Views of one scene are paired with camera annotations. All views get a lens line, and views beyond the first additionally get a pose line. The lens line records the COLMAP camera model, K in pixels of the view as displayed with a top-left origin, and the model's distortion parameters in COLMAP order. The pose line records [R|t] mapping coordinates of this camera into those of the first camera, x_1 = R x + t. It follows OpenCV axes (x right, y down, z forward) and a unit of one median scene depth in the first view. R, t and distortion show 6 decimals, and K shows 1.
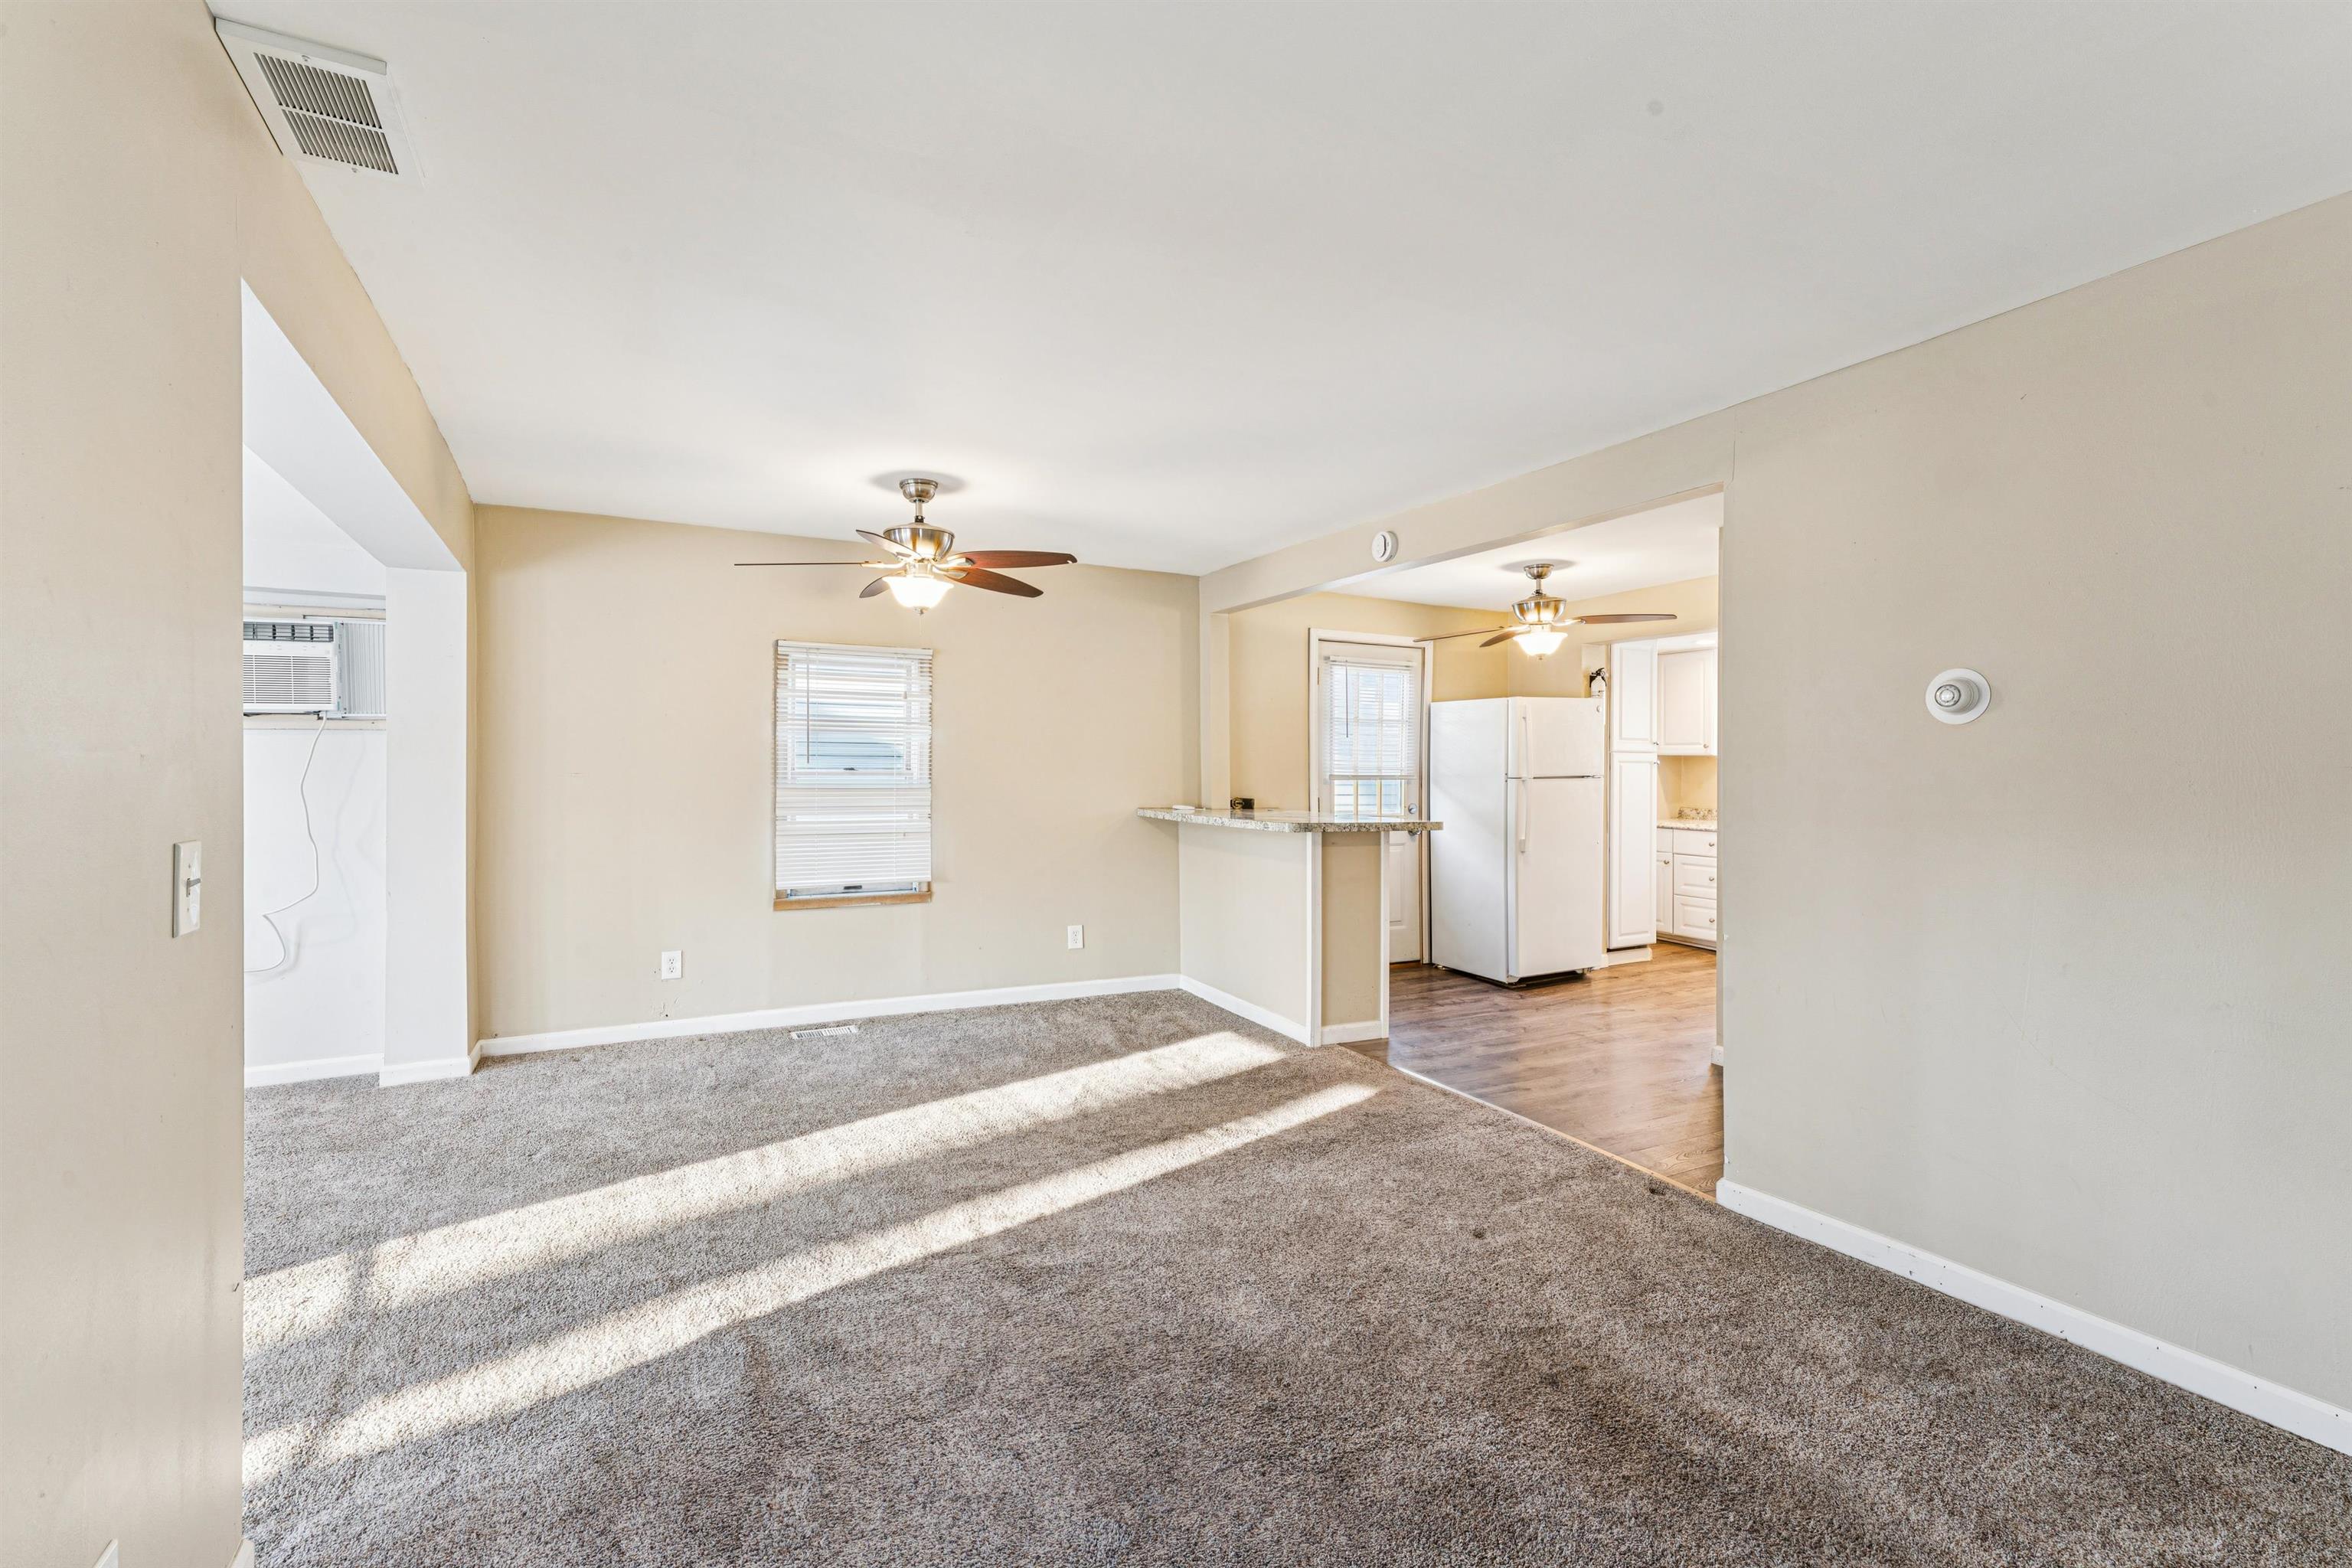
lens RADIAL K [[1062.6, 0, 1177.0], [0, 1062.6, 771.2], [0, 0, 1]] dist [0.003990, 0.000566]
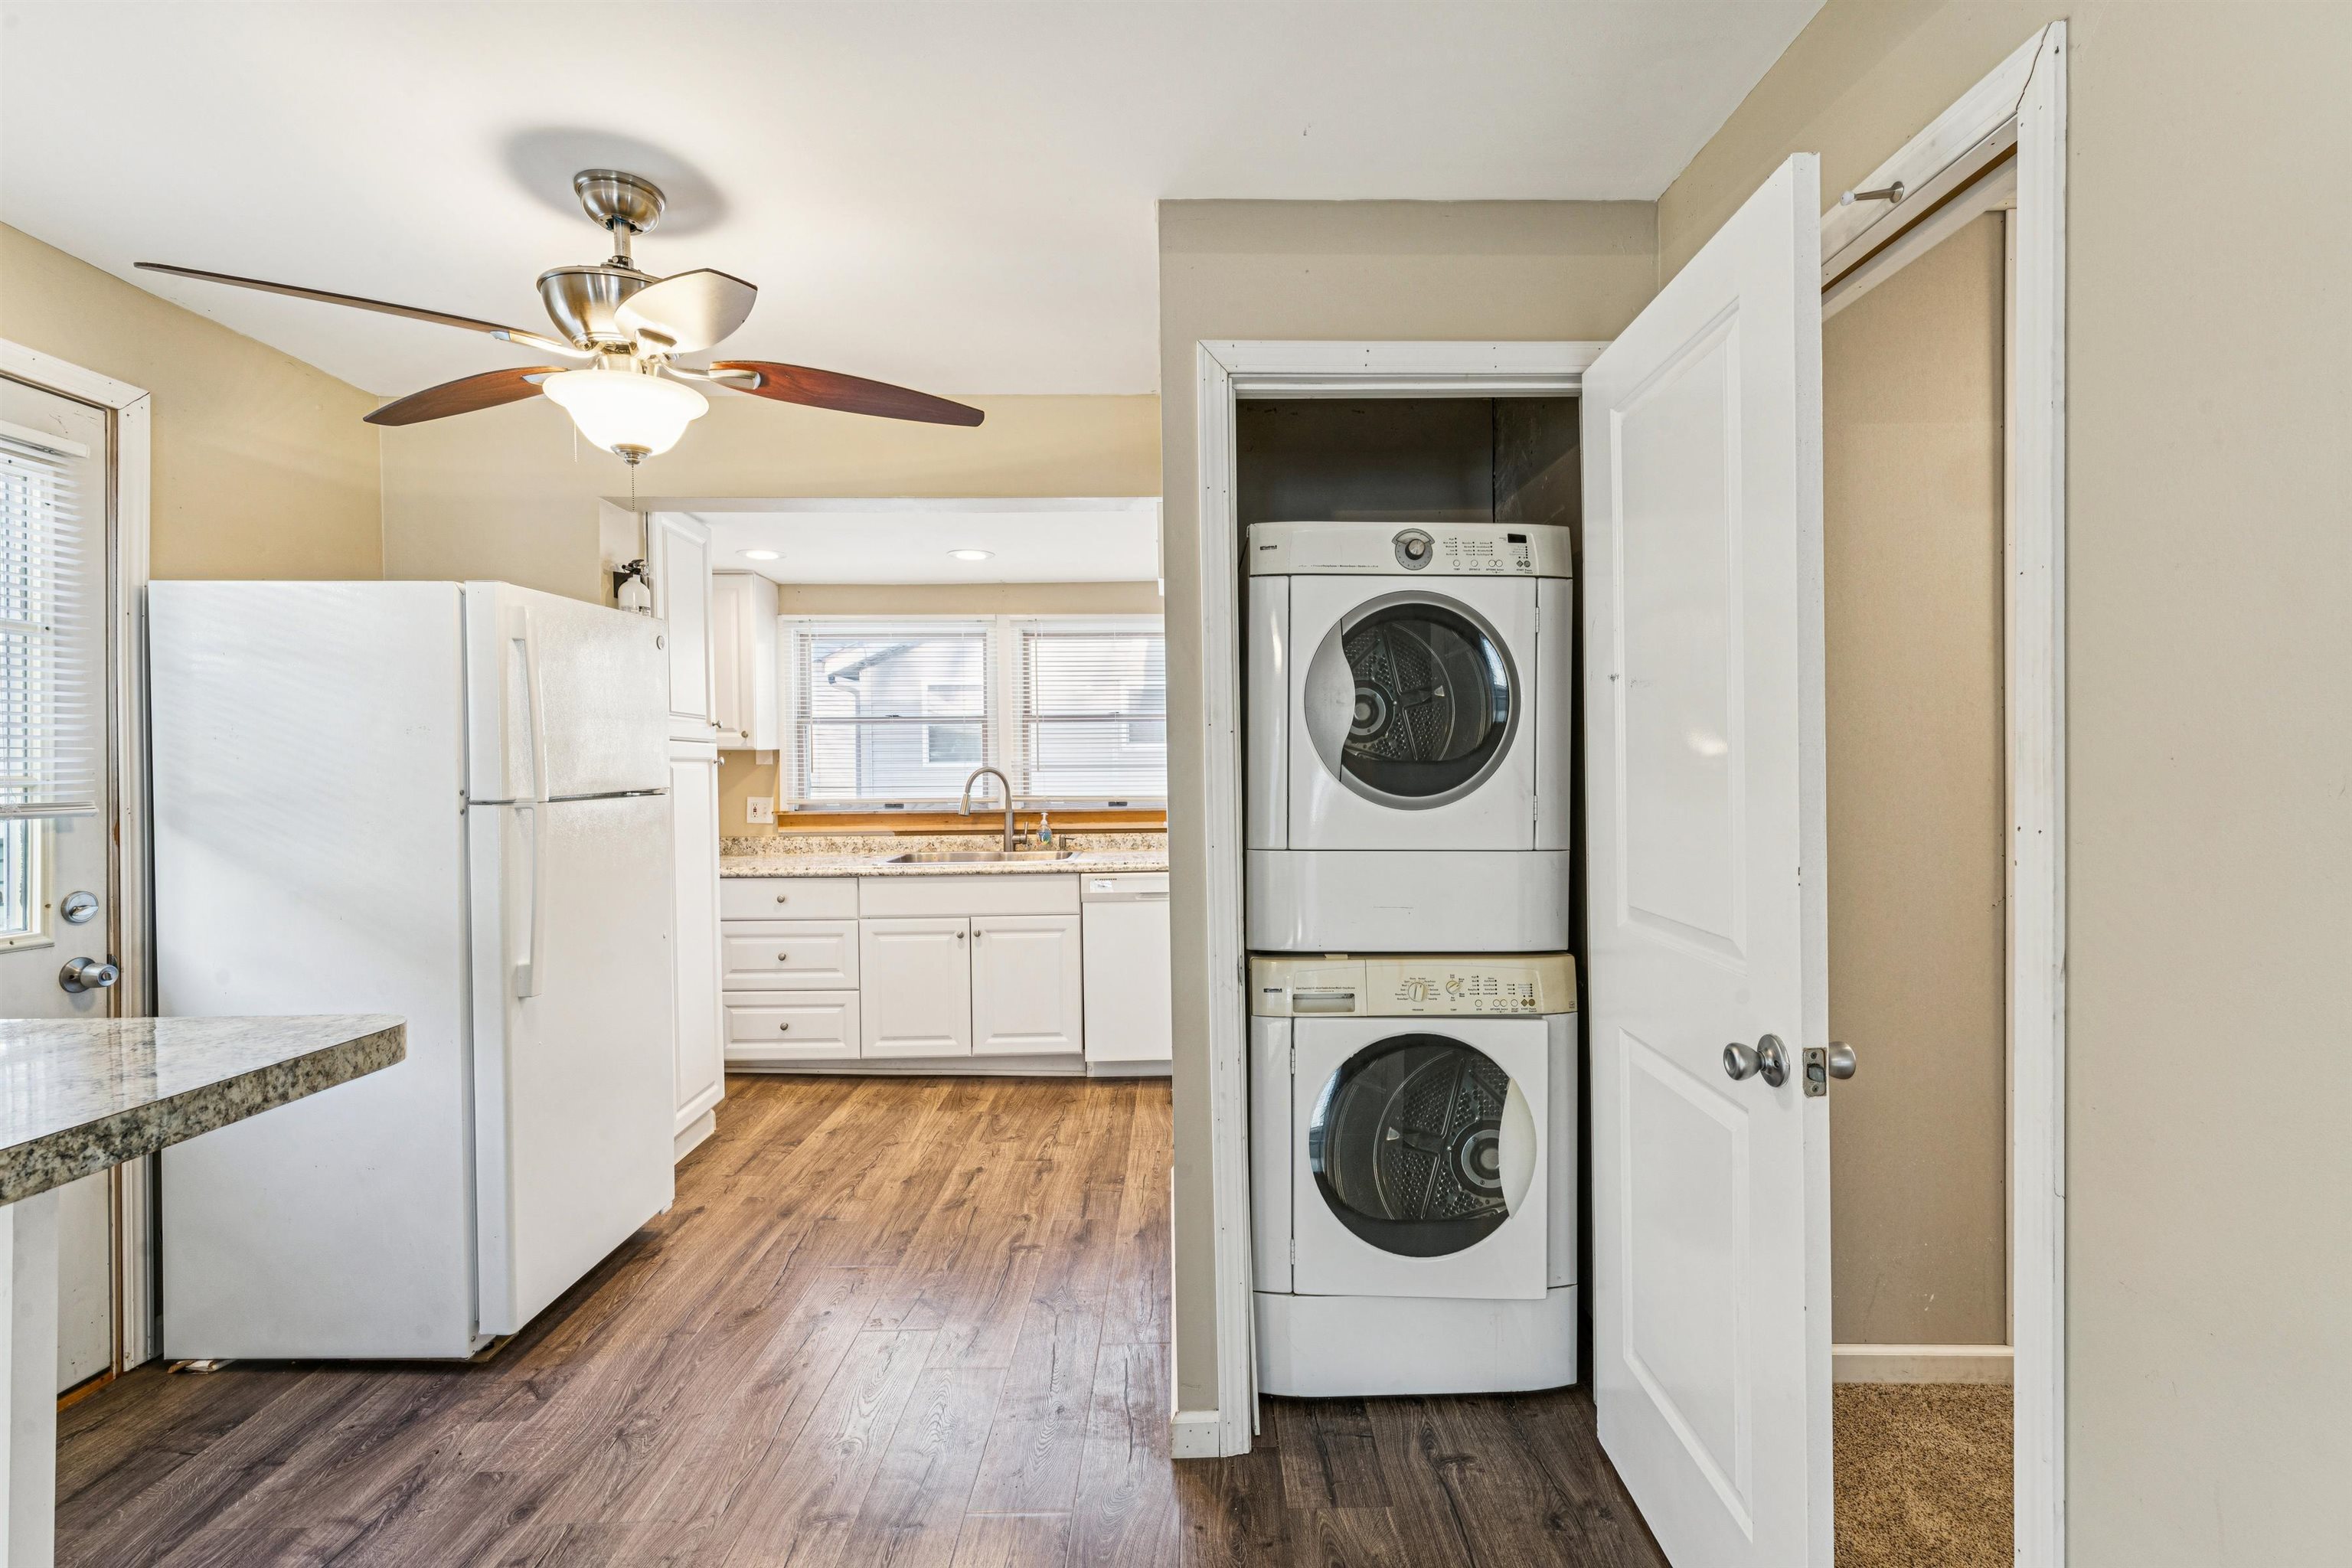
lens RADIAL K [[1062.6, 0, 1178.8], [0, 1062.6, 776.0], [0, 0, 1]] dist [0.003990, 0.000566]
pose [[0.481033, -0.009106, 0.876655, 0.102540], [0.011902, 0.999922, 0.003855, -0.000889], [-0.876622, 0.008580, 0.481103, 0.567001]]
